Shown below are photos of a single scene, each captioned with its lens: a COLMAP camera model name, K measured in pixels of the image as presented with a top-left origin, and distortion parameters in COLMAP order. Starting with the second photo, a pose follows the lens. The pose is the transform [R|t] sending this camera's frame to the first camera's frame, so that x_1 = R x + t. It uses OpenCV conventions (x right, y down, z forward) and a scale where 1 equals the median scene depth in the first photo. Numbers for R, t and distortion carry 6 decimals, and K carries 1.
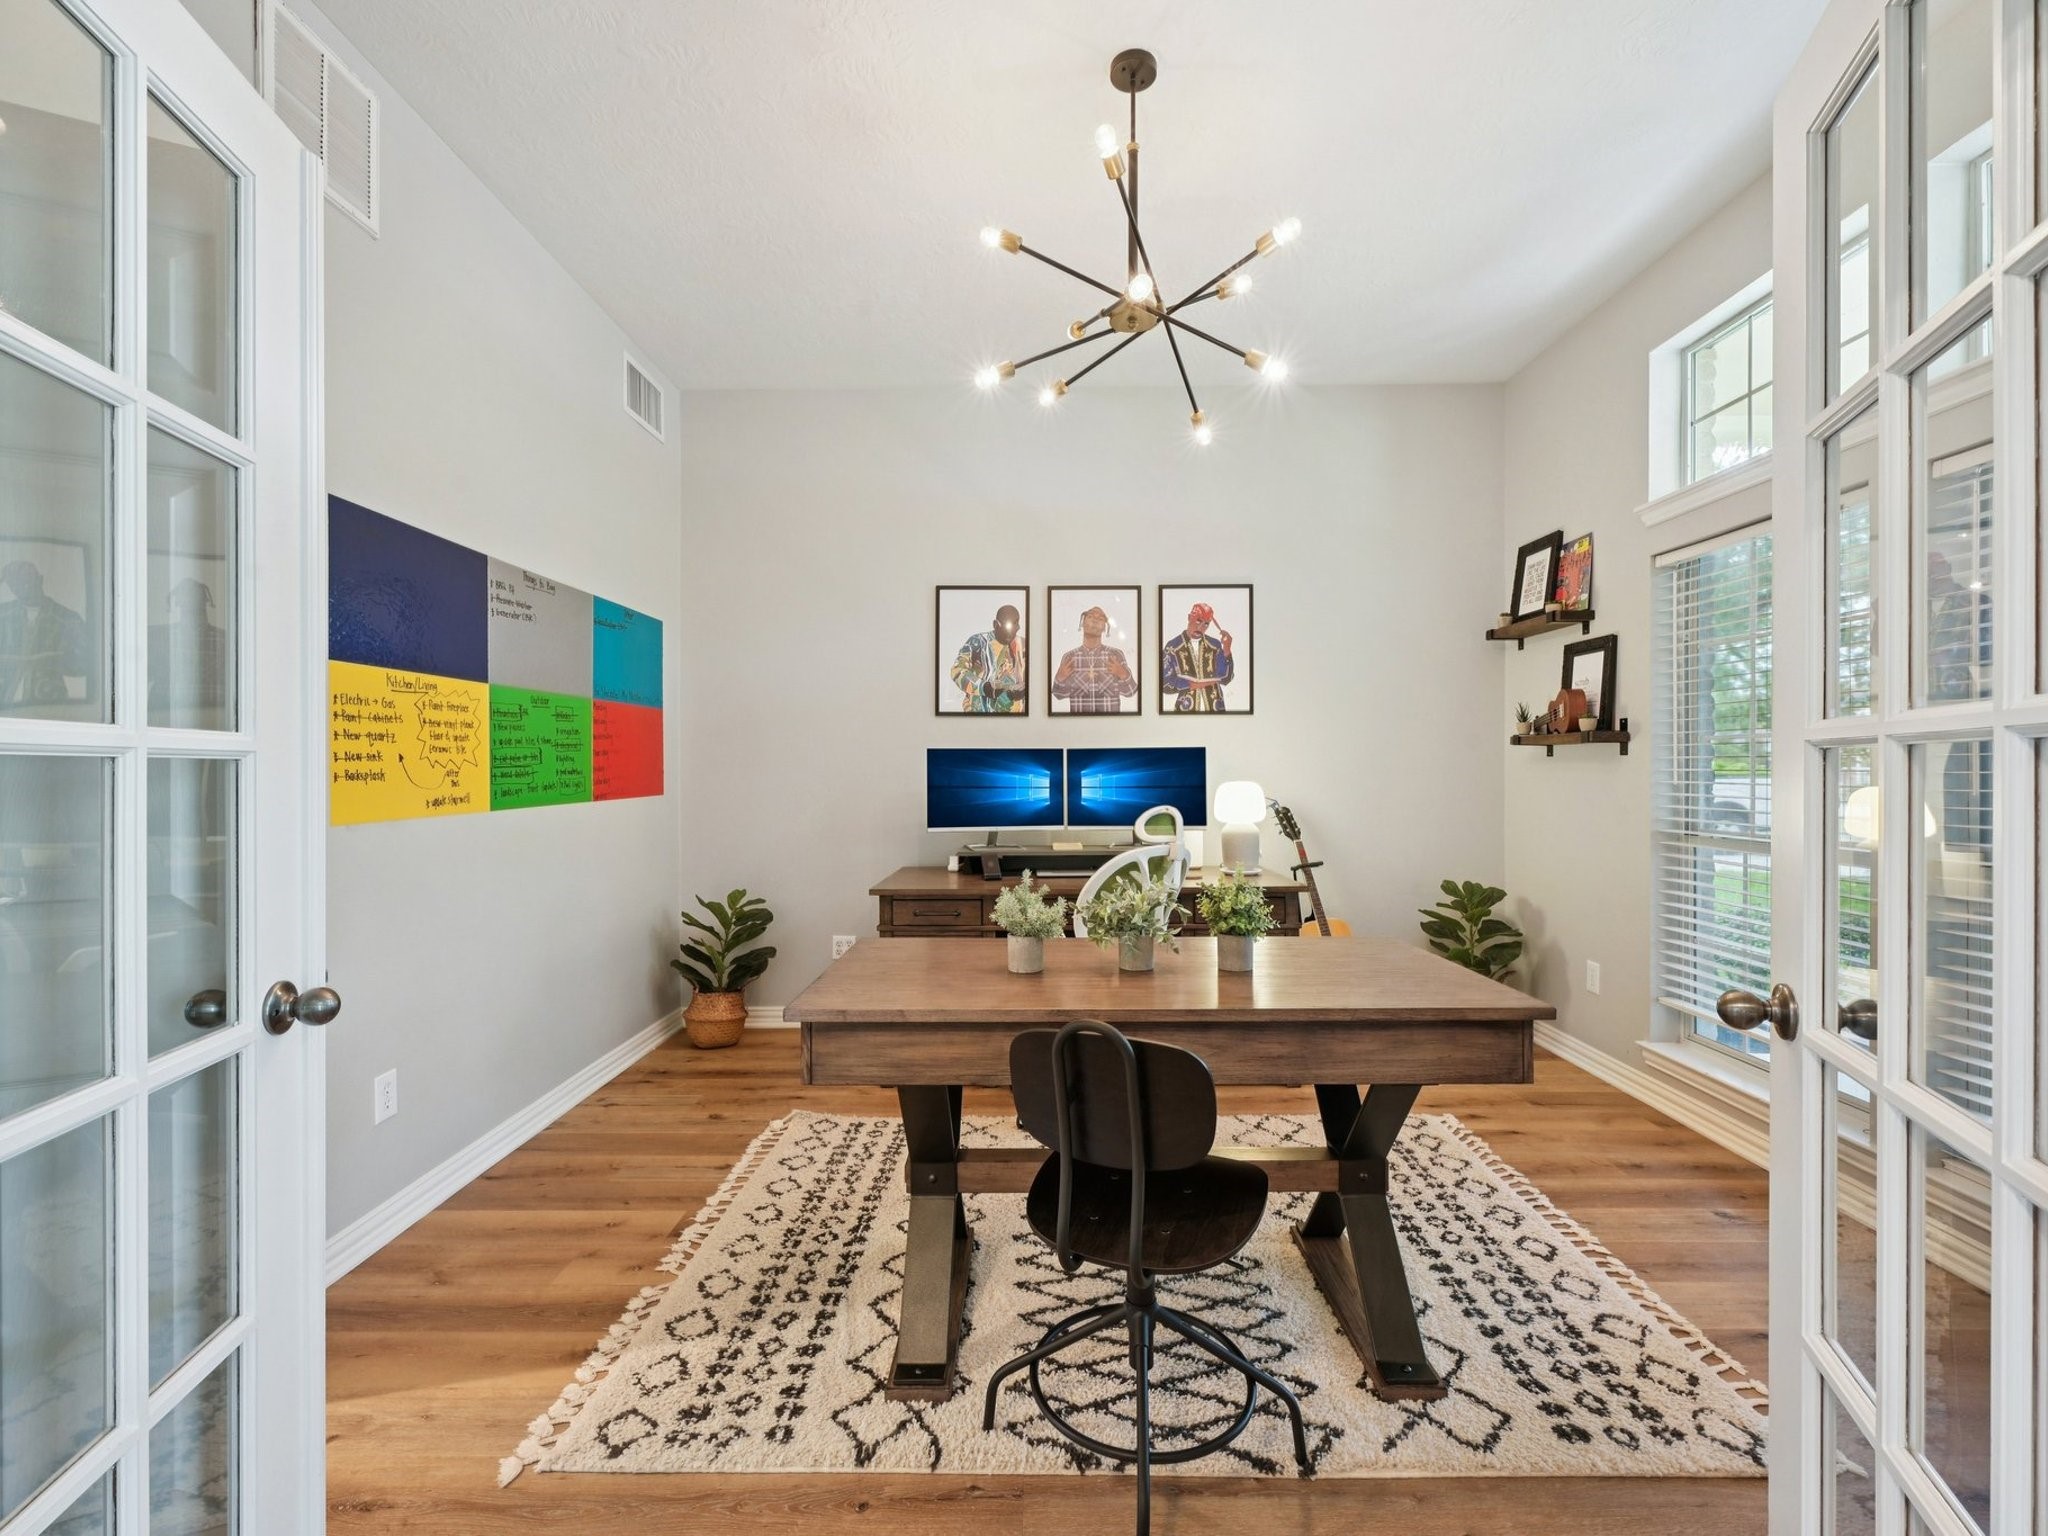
lens RADIAL K [[922.5, 0, 1034.8], [0, 922.5, 772.4], [0, 0, 1]] dist [-0.001435, 0.000038]
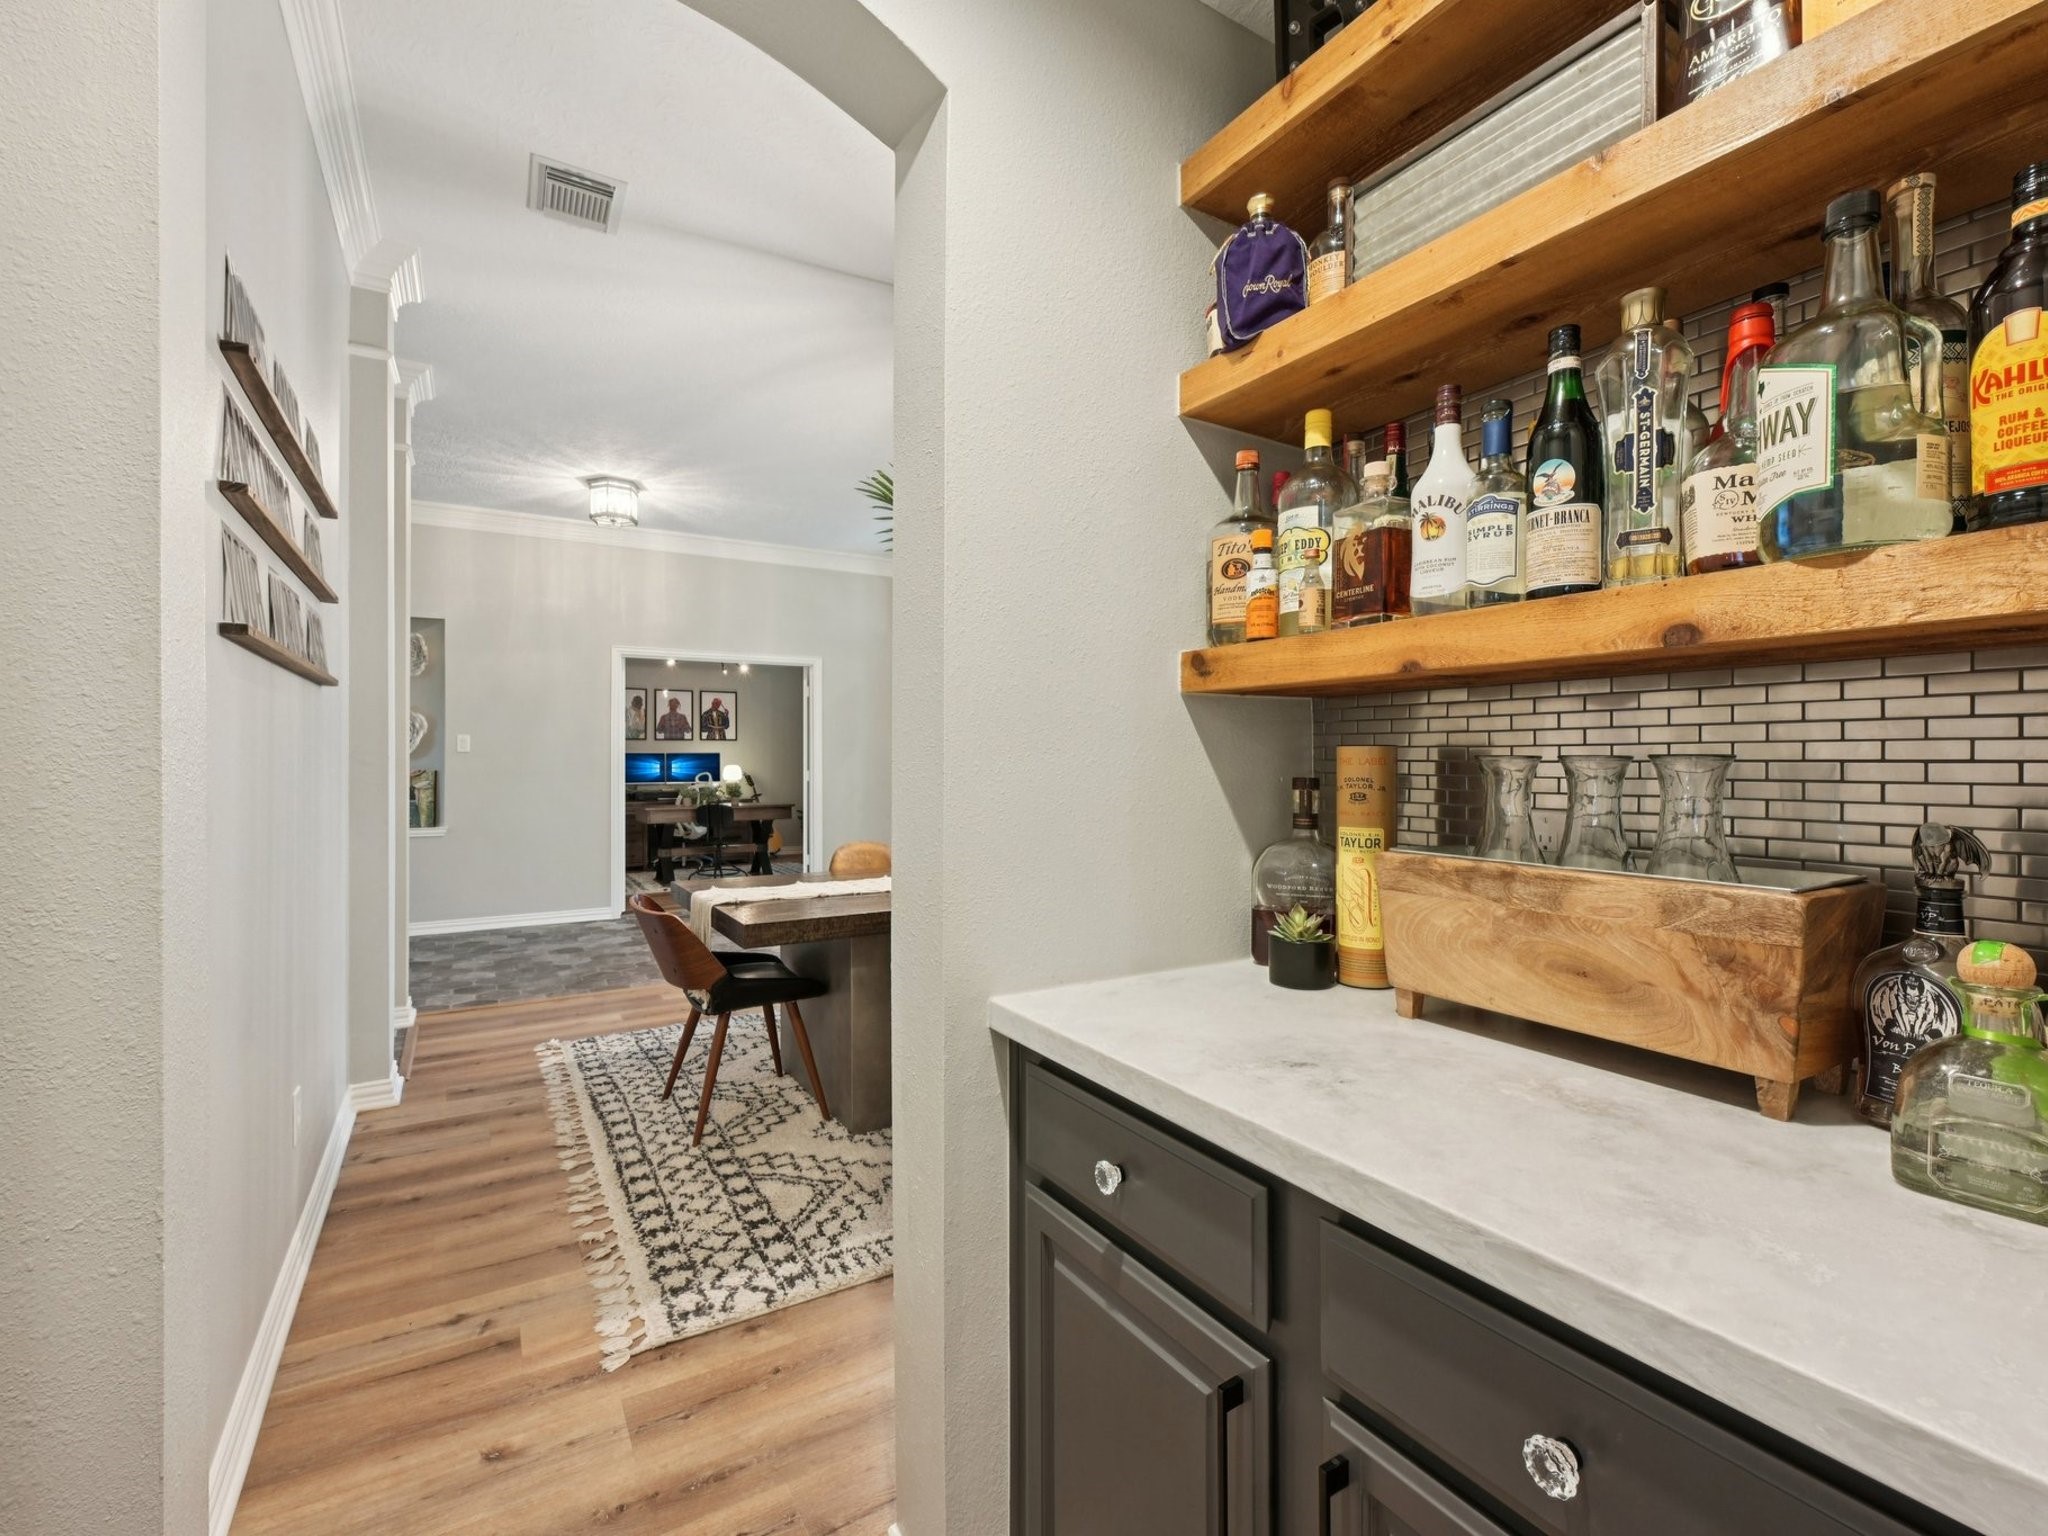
lens RADIAL K [[922.5, 0, 1026.2], [0, 922.5, 758.0], [0, 0, 1]] dist [-0.001435, 0.000038]
pose [[0.854204, 0.002442, 0.519932, -0.859026], [0.002514, 0.999958, -0.008826, 0.025268], [-0.519932, 0.008846, 0.854162, -3.380287]]
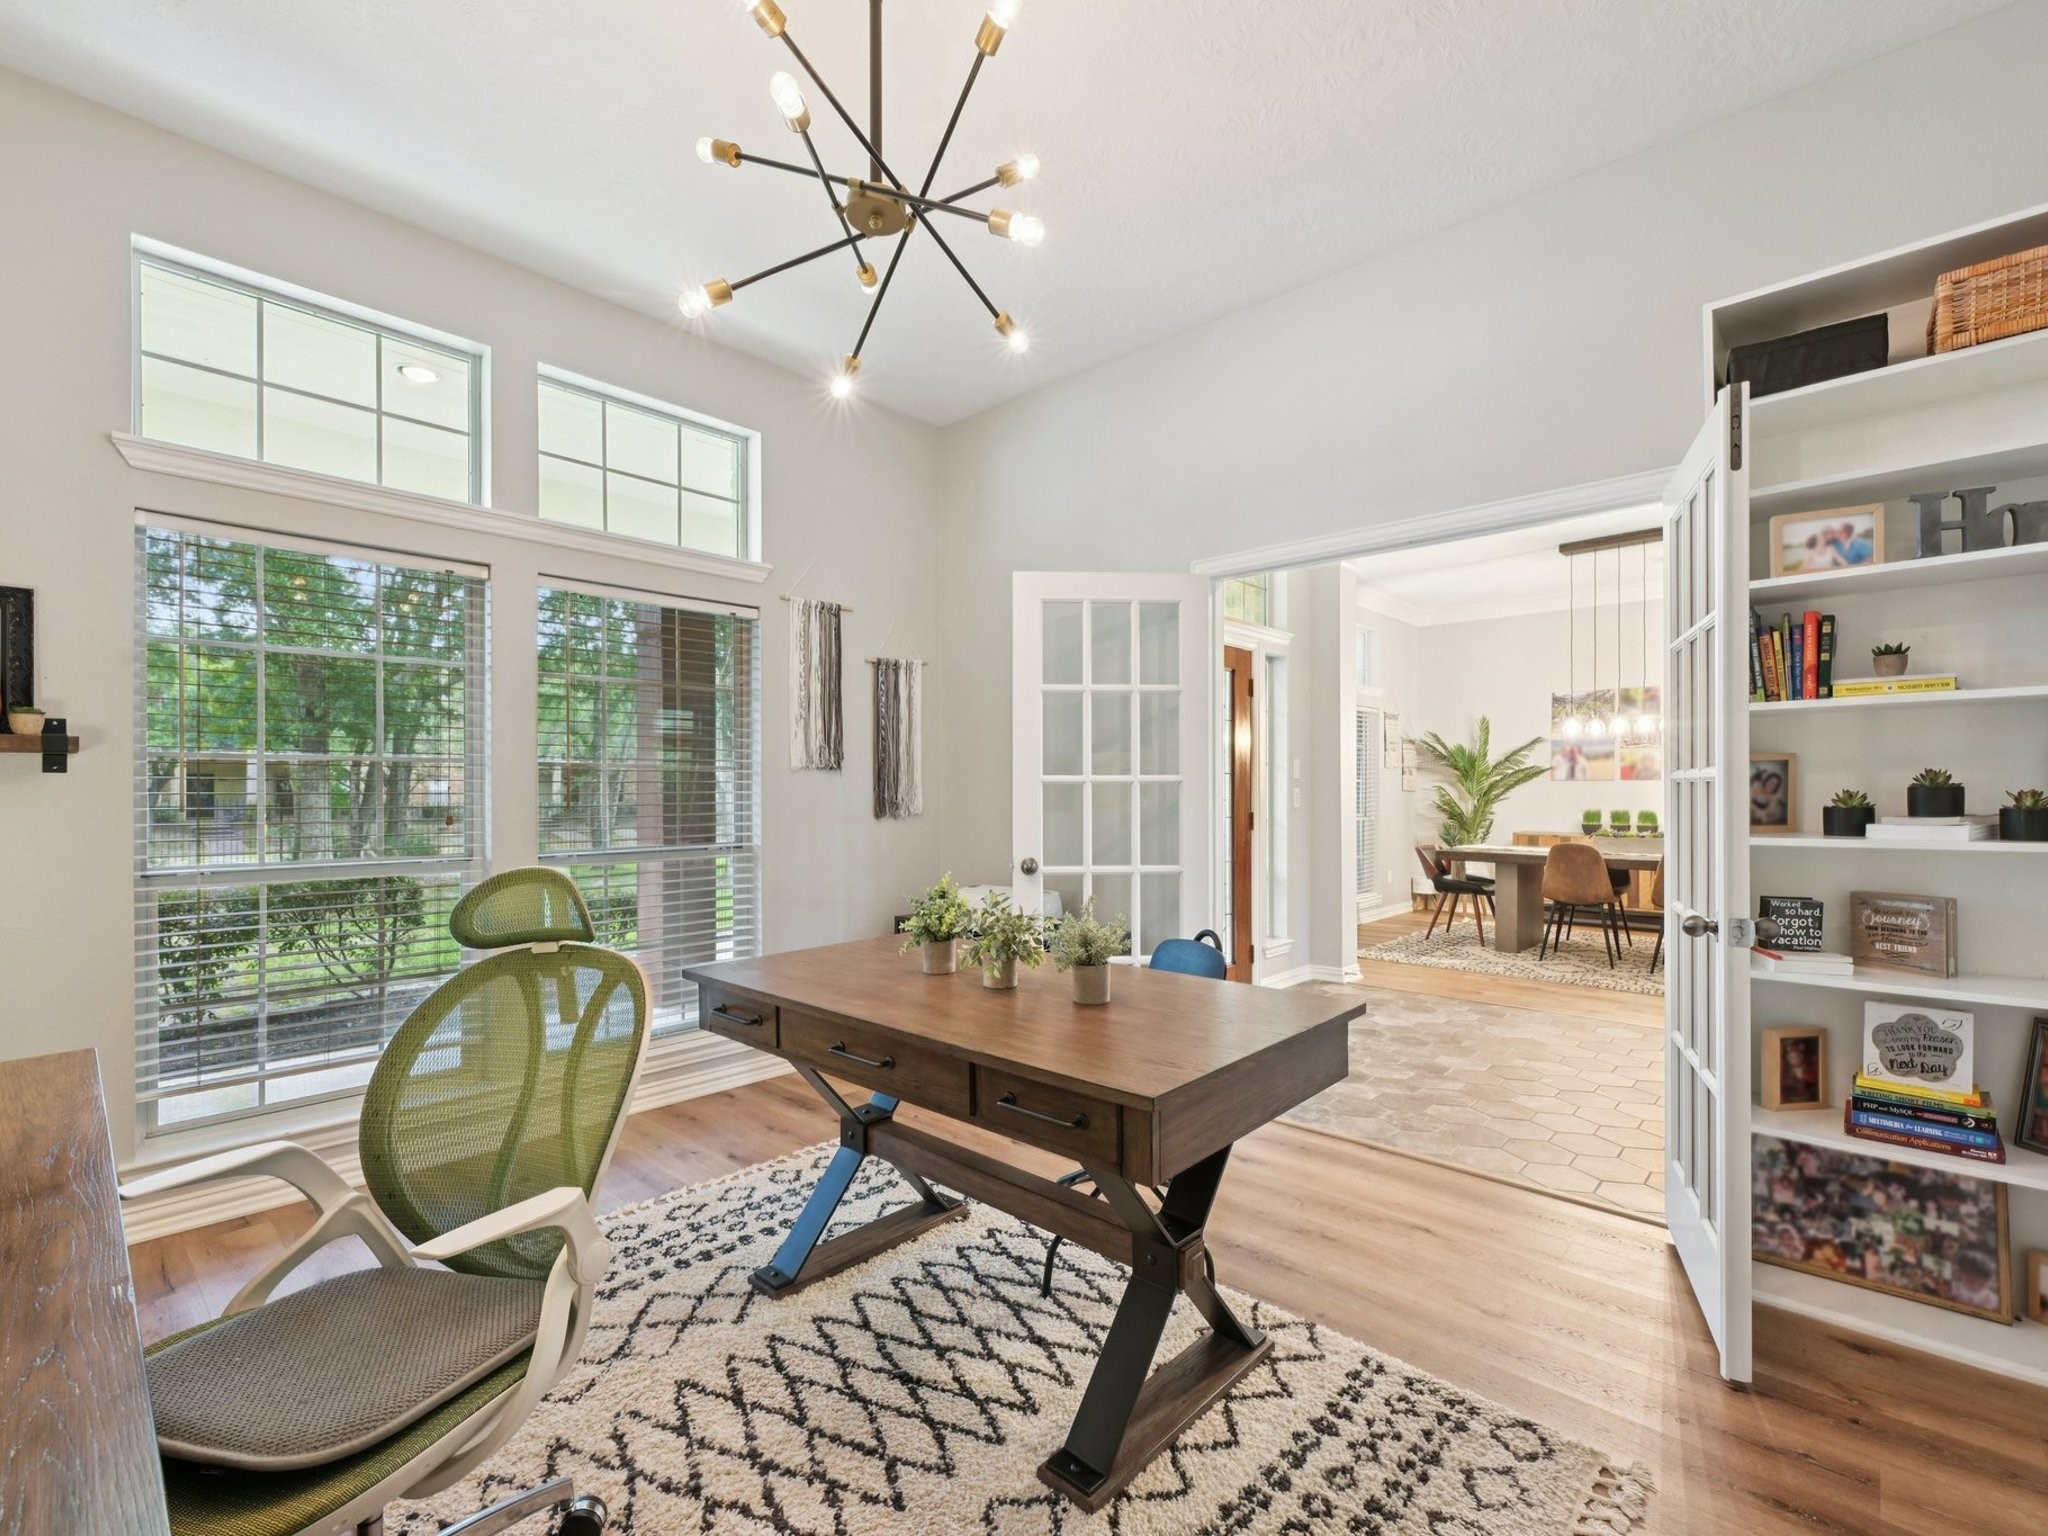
lens RADIAL K [[922.5, 0, 1024.9], [0, 922.5, 796.3], [0, 0, 1]] dist [-0.001435, 0.000038]
pose [[-0.737653, -0.002470, 0.675176, -0.549868], [0.005996, 0.999930, 0.010208, -0.005801], [-0.675153, 0.011578, -0.737586, 1.603700]]
